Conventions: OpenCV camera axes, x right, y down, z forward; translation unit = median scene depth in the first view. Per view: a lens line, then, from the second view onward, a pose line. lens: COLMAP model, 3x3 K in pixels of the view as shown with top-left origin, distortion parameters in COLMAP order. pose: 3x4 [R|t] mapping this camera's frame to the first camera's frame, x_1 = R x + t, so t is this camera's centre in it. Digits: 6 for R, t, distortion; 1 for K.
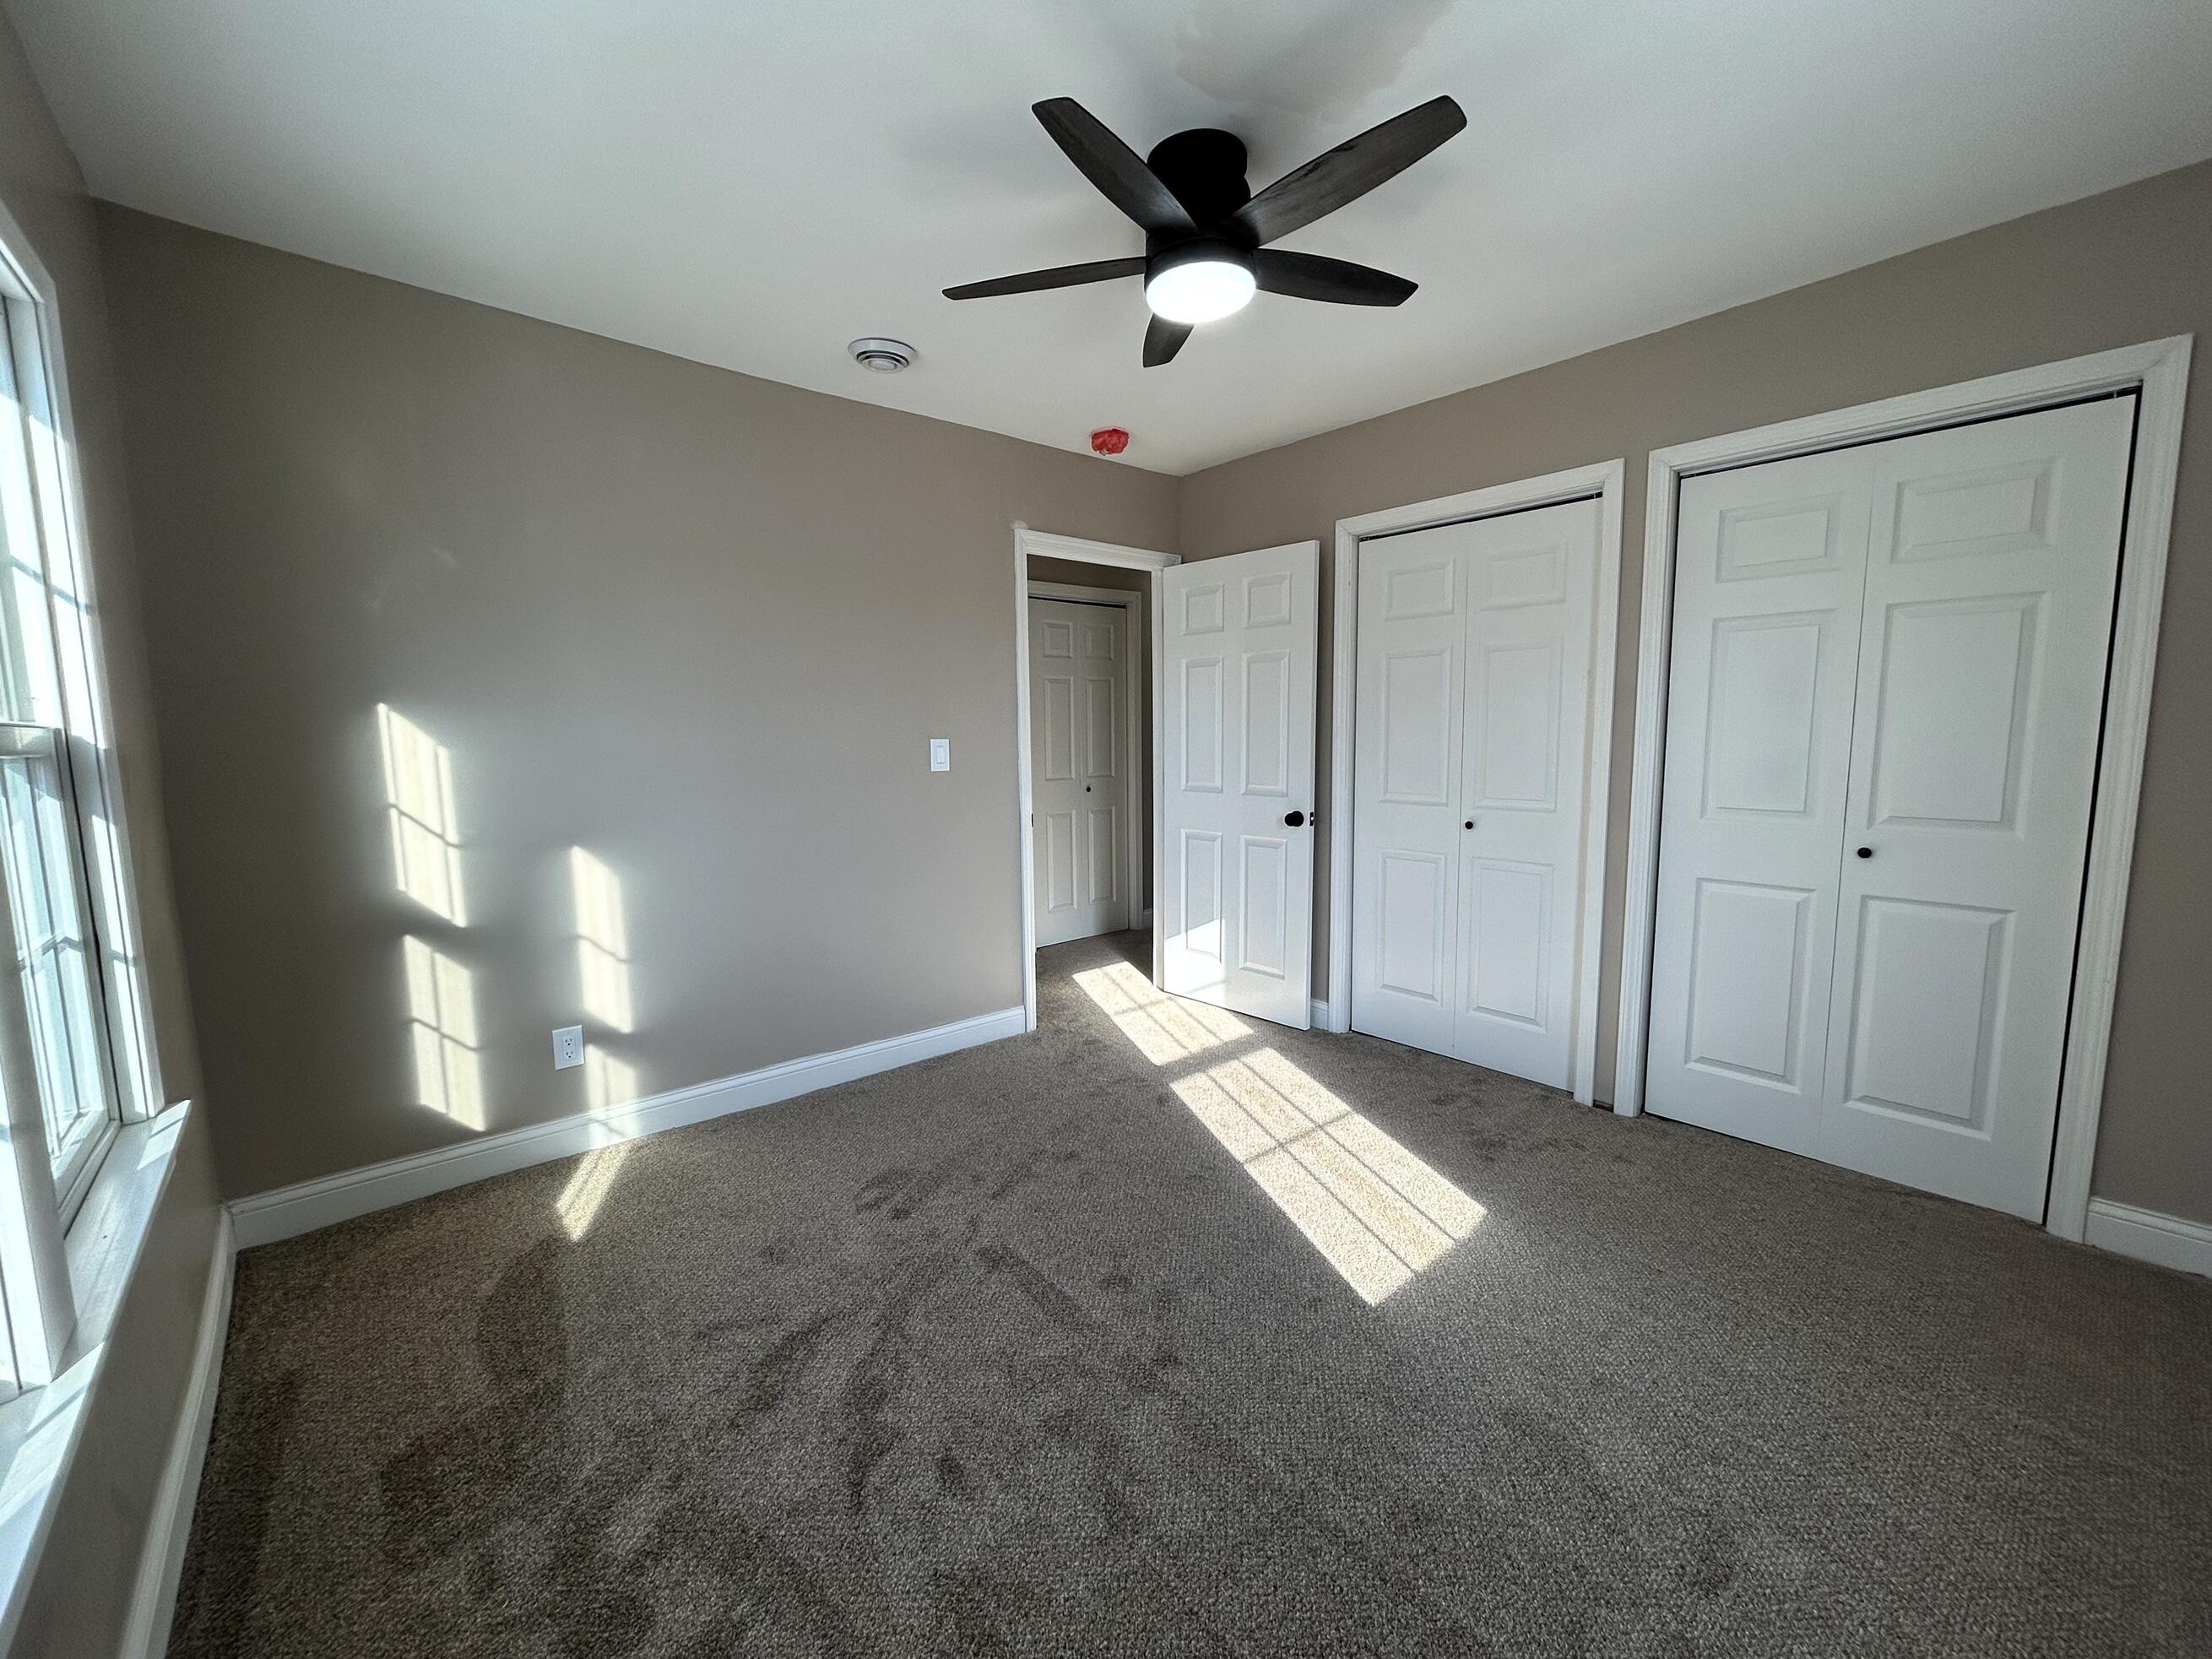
lens RADIAL K [[892.8, 0, 1113.6], [0, 892.8, 826.1], [0, 0, 1]] dist [-0.001561, 0.000183]
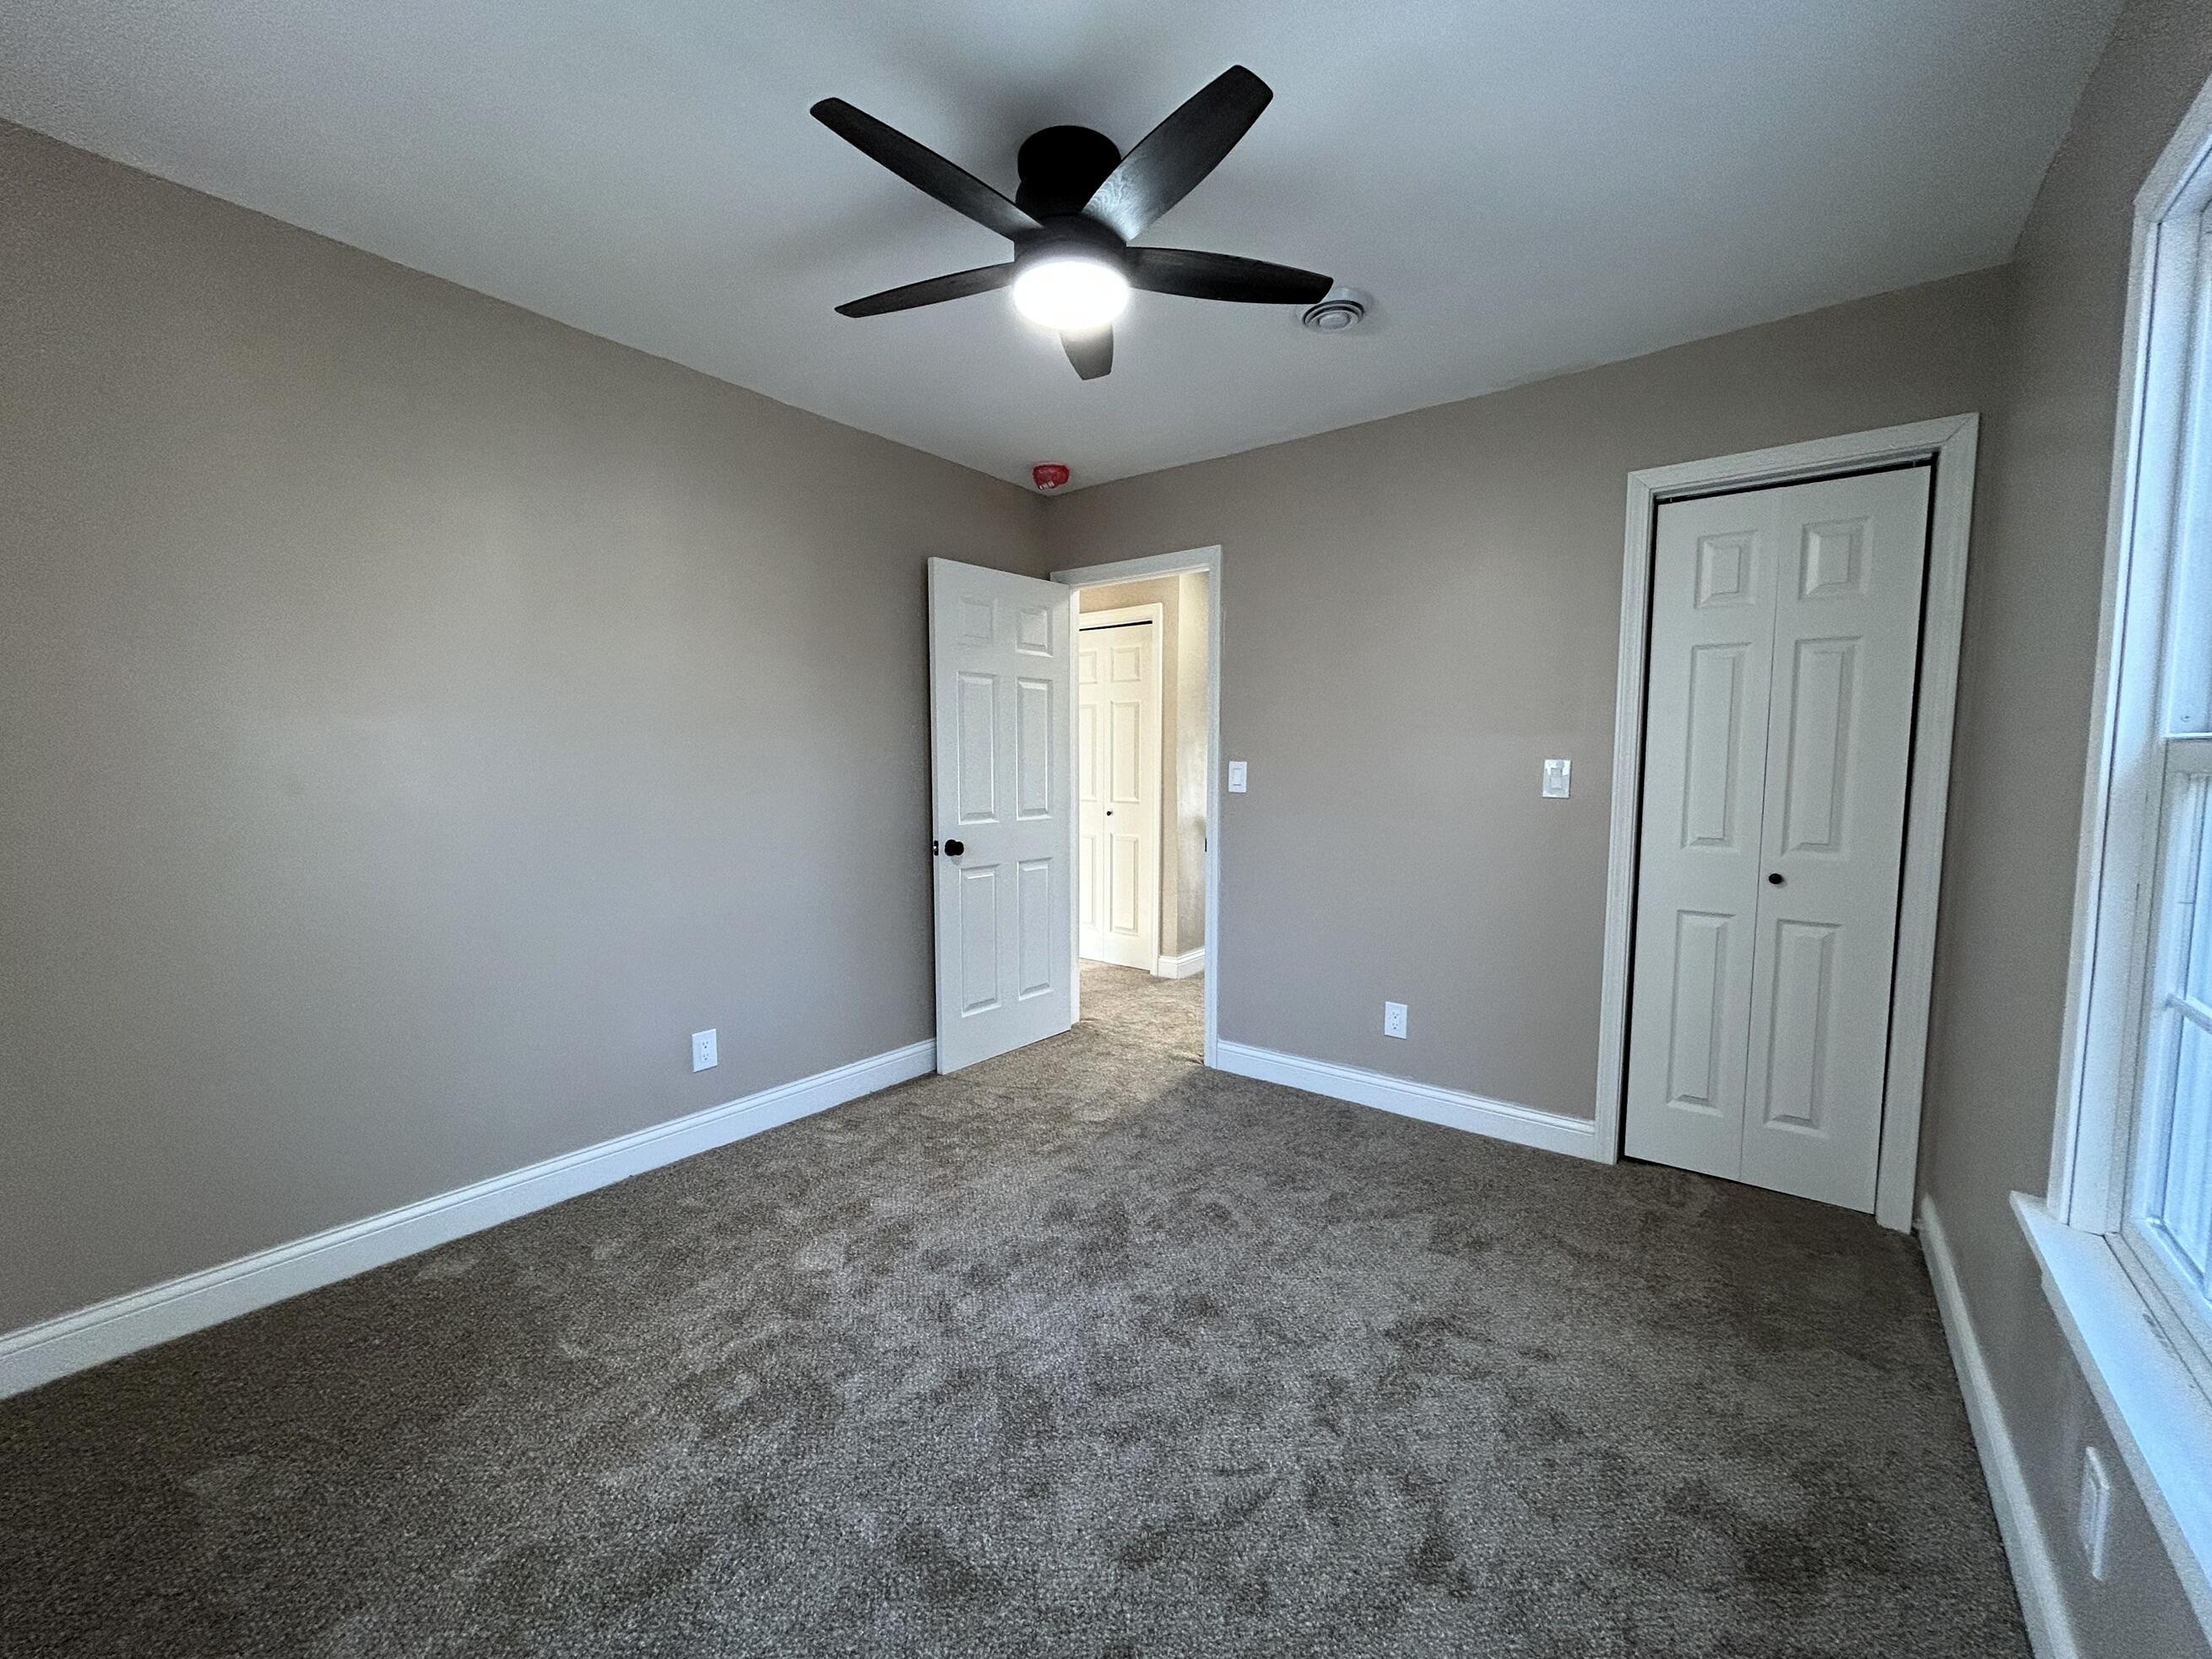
lens RADIAL K [[892.8, 0, 1112.1], [0, 892.8, 824.5], [0, 0, 1]] dist [-0.001561, 0.000183]
pose [[0.981808, -0.009946, 0.189613, -0.107519], [0.016306, 0.999354, -0.032011, -0.012050], [-0.189173, 0.034521, 0.981337, 0.127551]]
